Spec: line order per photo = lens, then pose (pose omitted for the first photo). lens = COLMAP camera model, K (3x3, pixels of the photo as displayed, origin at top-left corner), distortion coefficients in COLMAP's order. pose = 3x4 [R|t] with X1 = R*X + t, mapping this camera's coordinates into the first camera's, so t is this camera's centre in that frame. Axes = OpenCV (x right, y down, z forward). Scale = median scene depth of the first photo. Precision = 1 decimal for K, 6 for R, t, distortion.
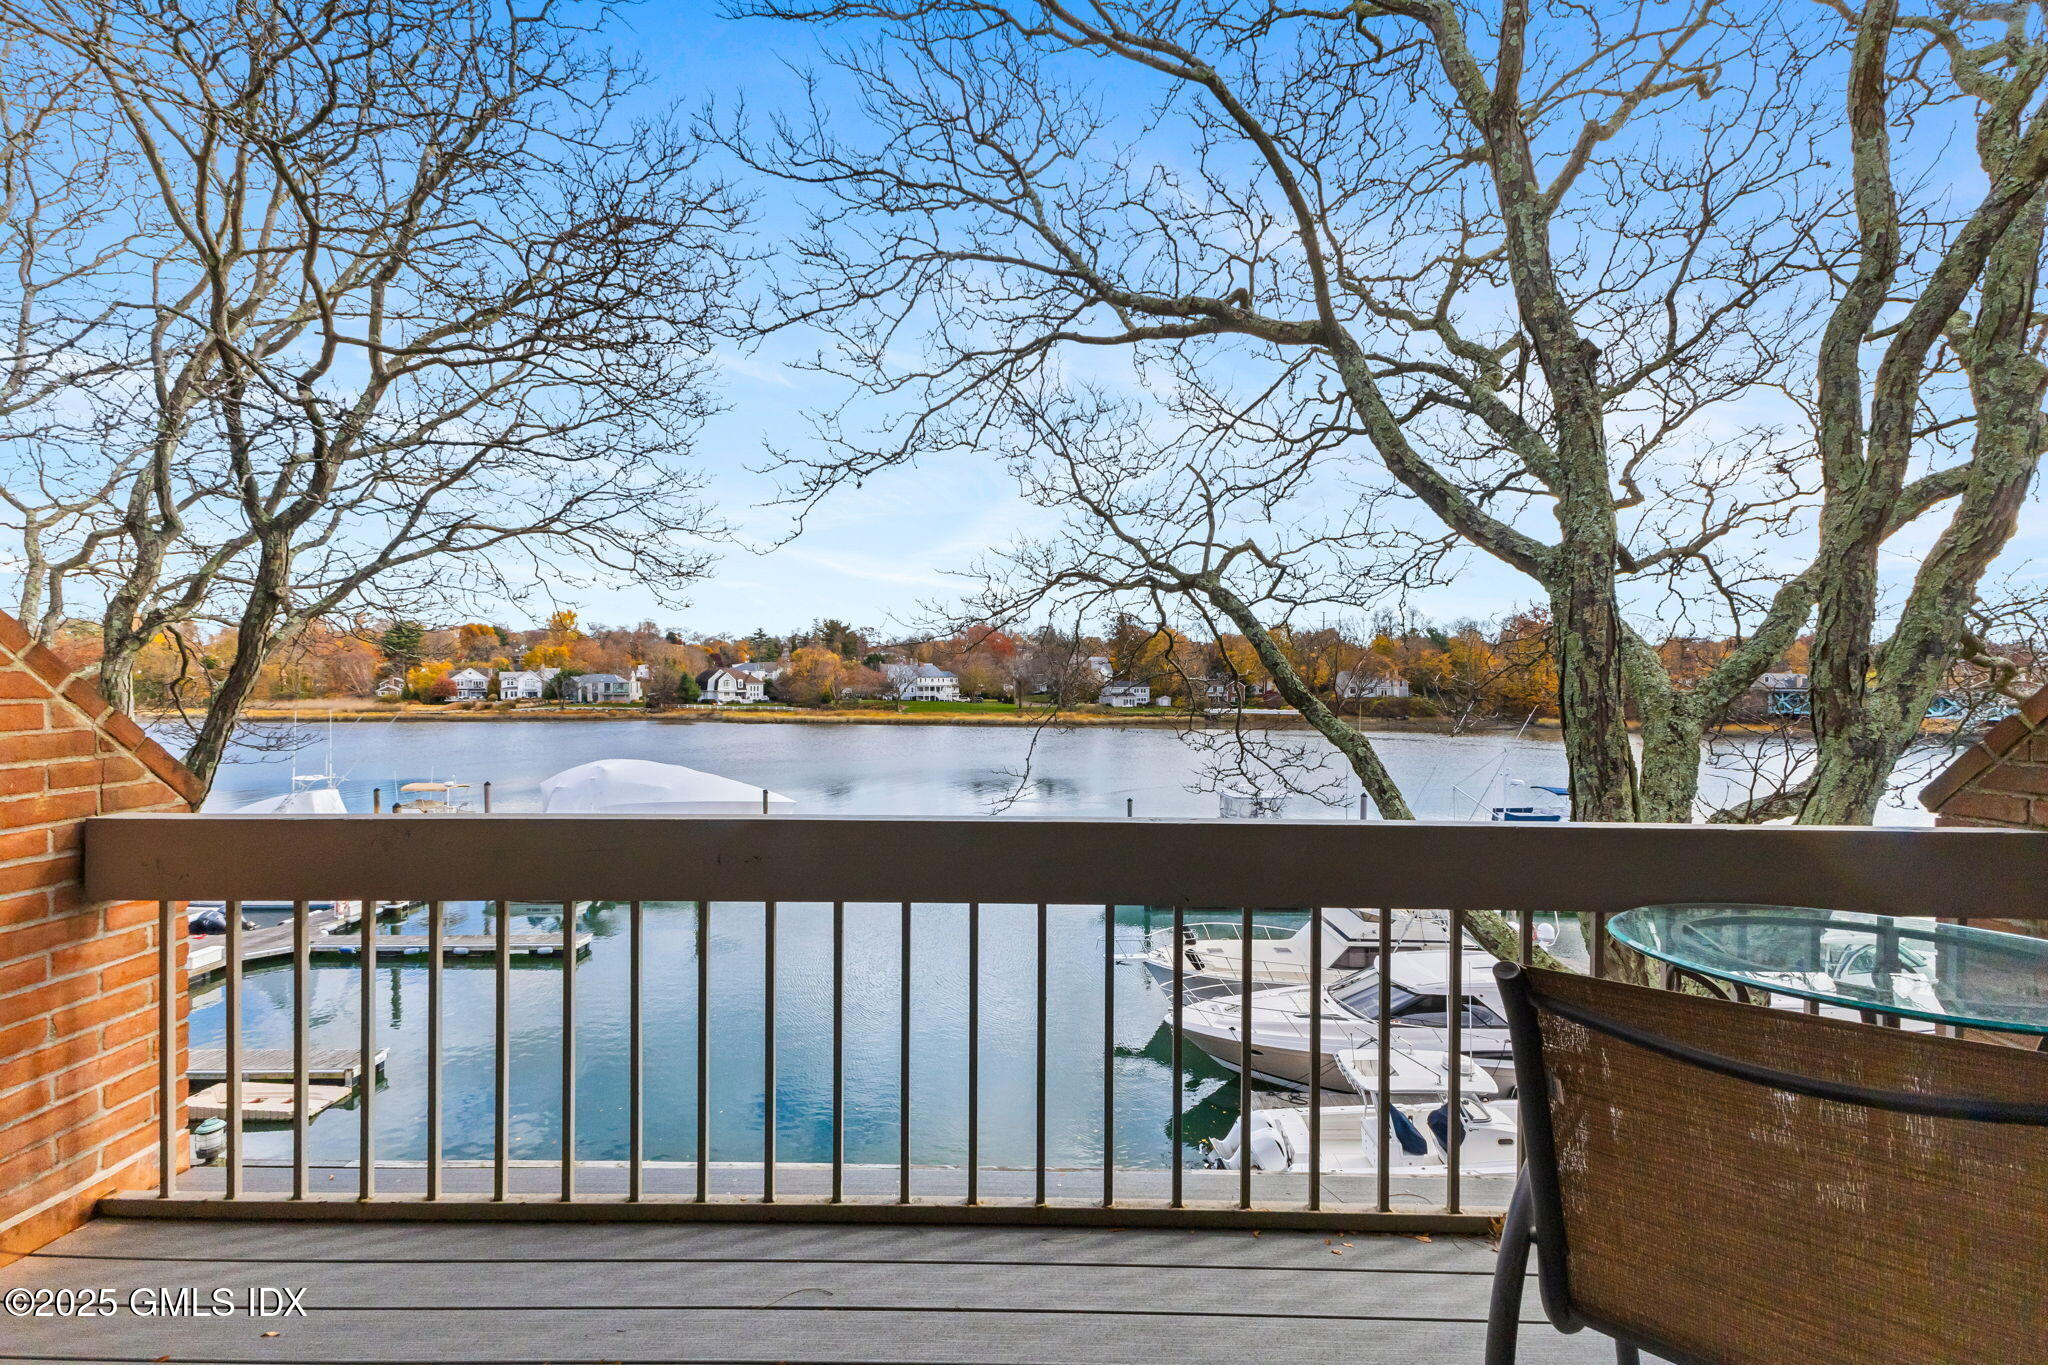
lens RADIAL K [[880.7, 0, 1030.5], [0, 880.7, 684.9], [0, 0, 1]] dist [0.013457, -0.004158]
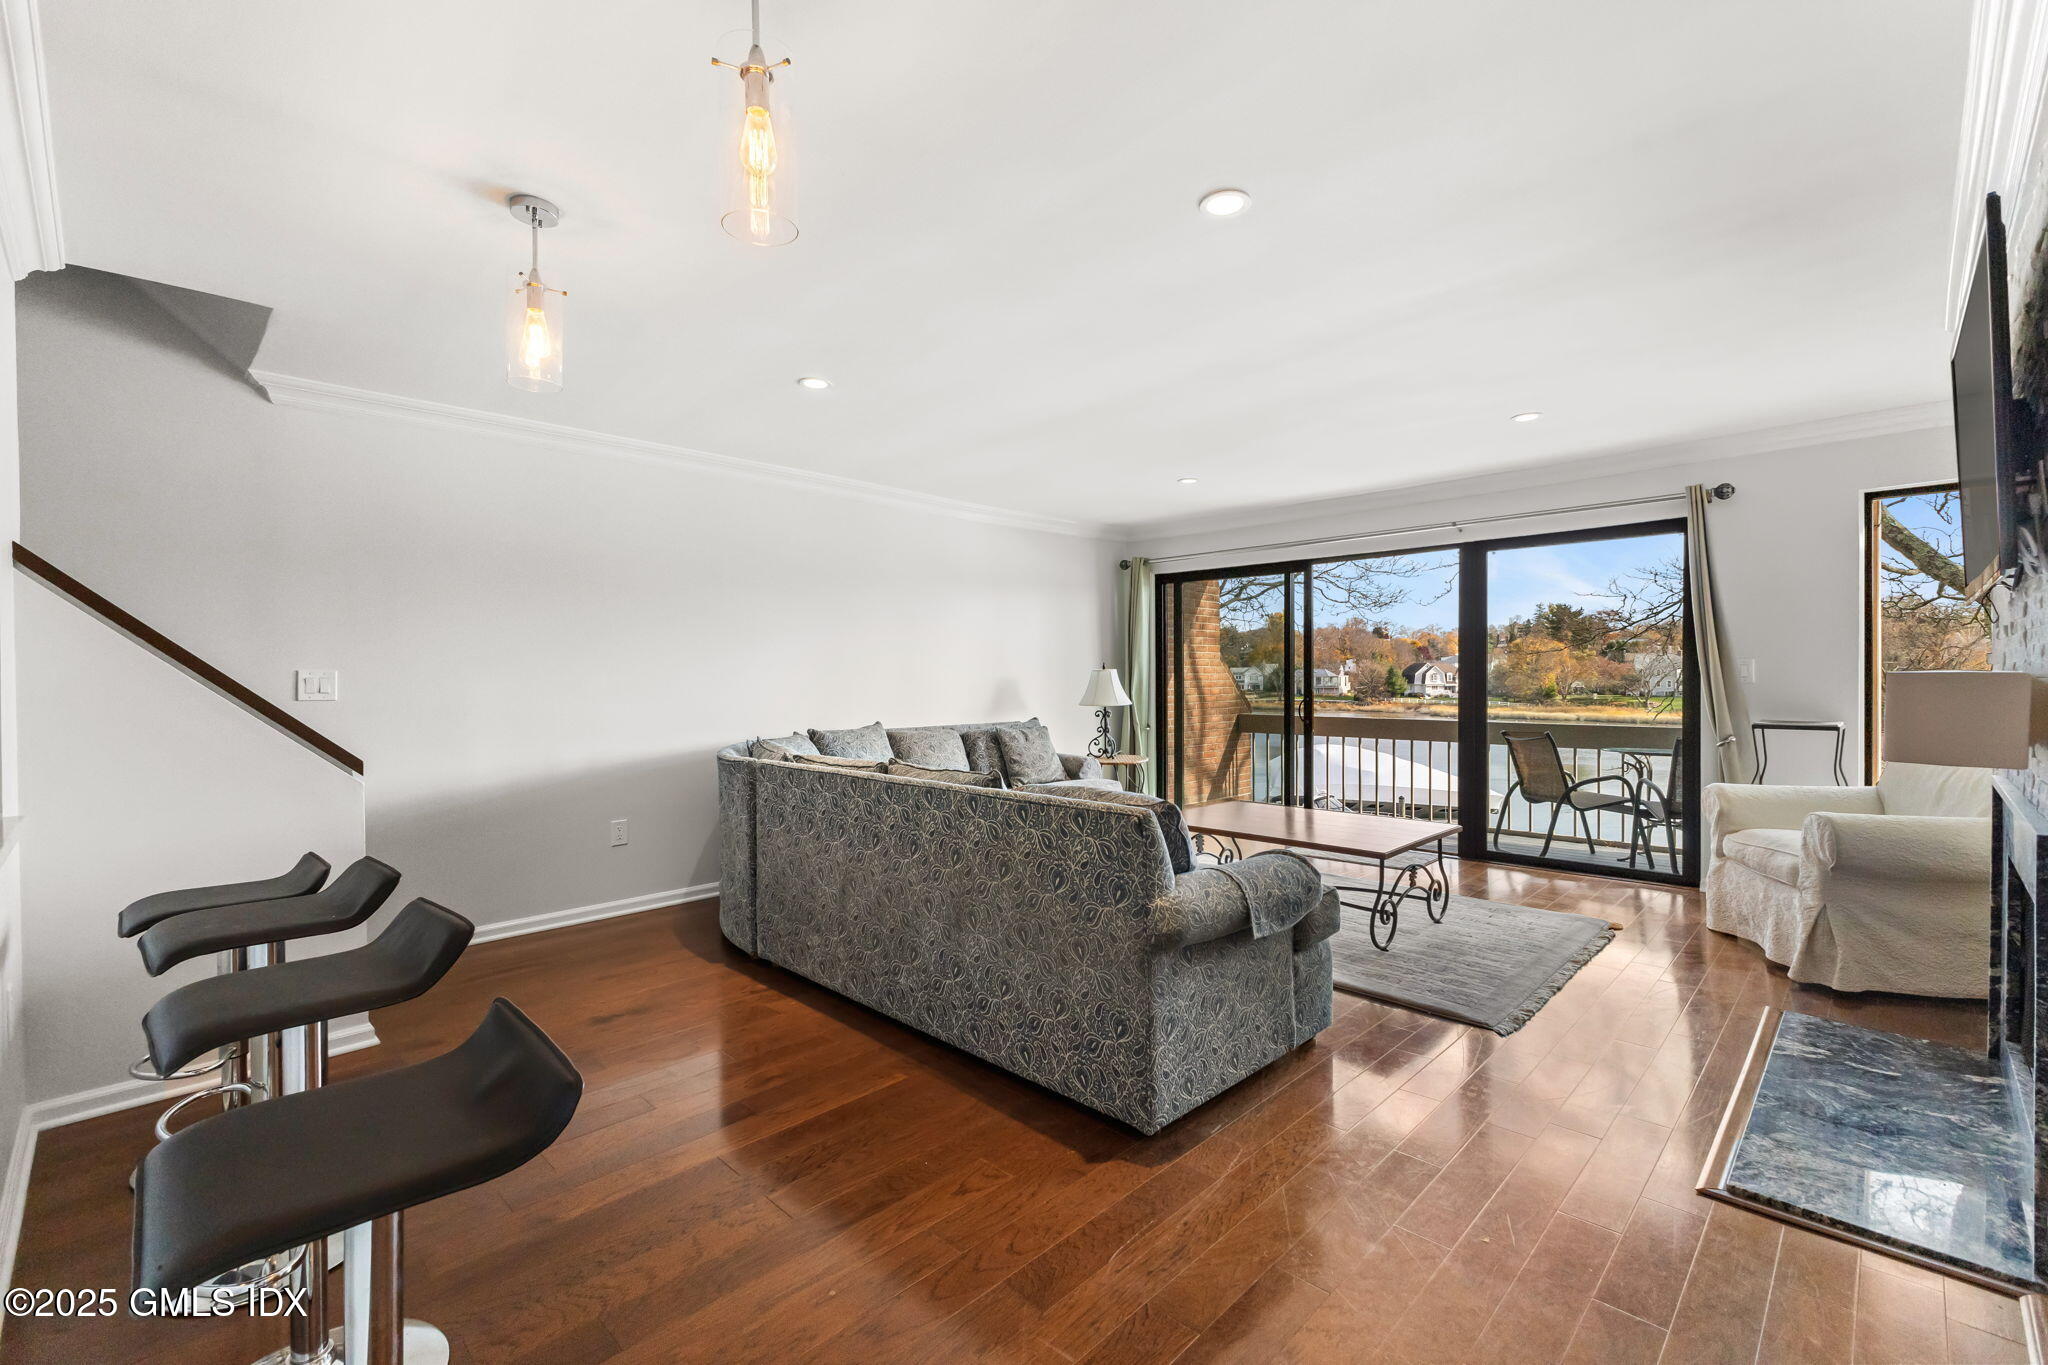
lens RADIAL K [[880.7, 0, 1031.5], [0, 880.7, 683.0], [0, 0, 1]] dist [0.013457, -0.004158]
pose [[0.724154, -0.002613, -0.689633, 0.089847], [0.006067, 0.999978, 0.002582, -0.001531], [0.689612, -0.006054, 0.724154, -0.213138]]
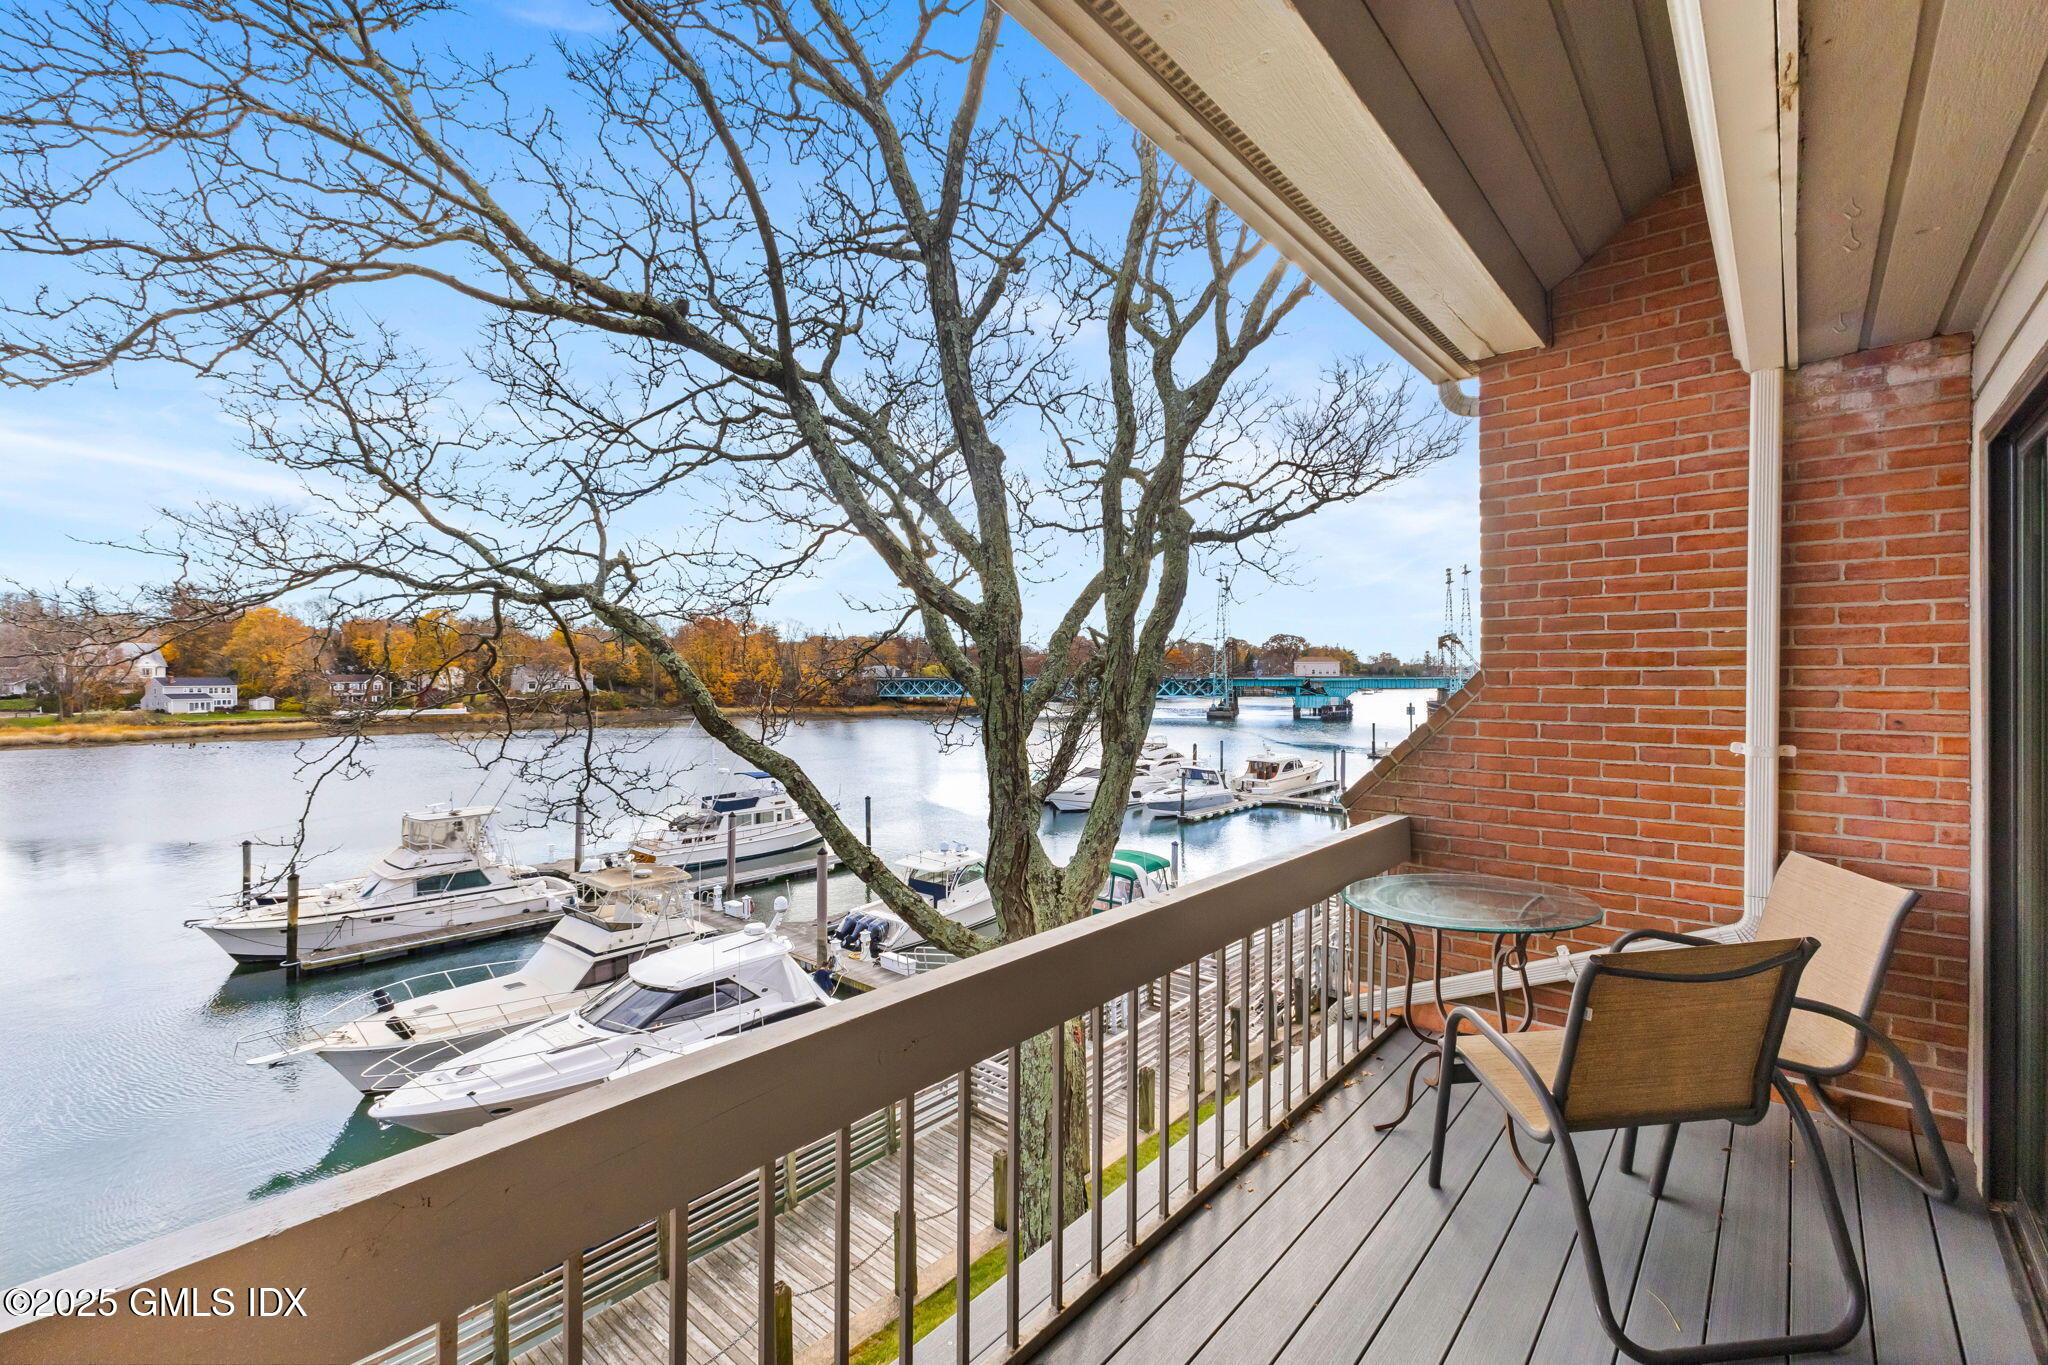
lens RADIAL K [[880.7, 0, 1029.7], [0, 880.7, 682.0], [0, 0, 1]] dist [0.013457, -0.004158]
pose [[0.645325, -0.014094, 0.763778, -0.062346], [0.009833, 0.999900, 0.010143, -0.011371], [-0.763845, 0.000965, 0.645399, 0.026432]]
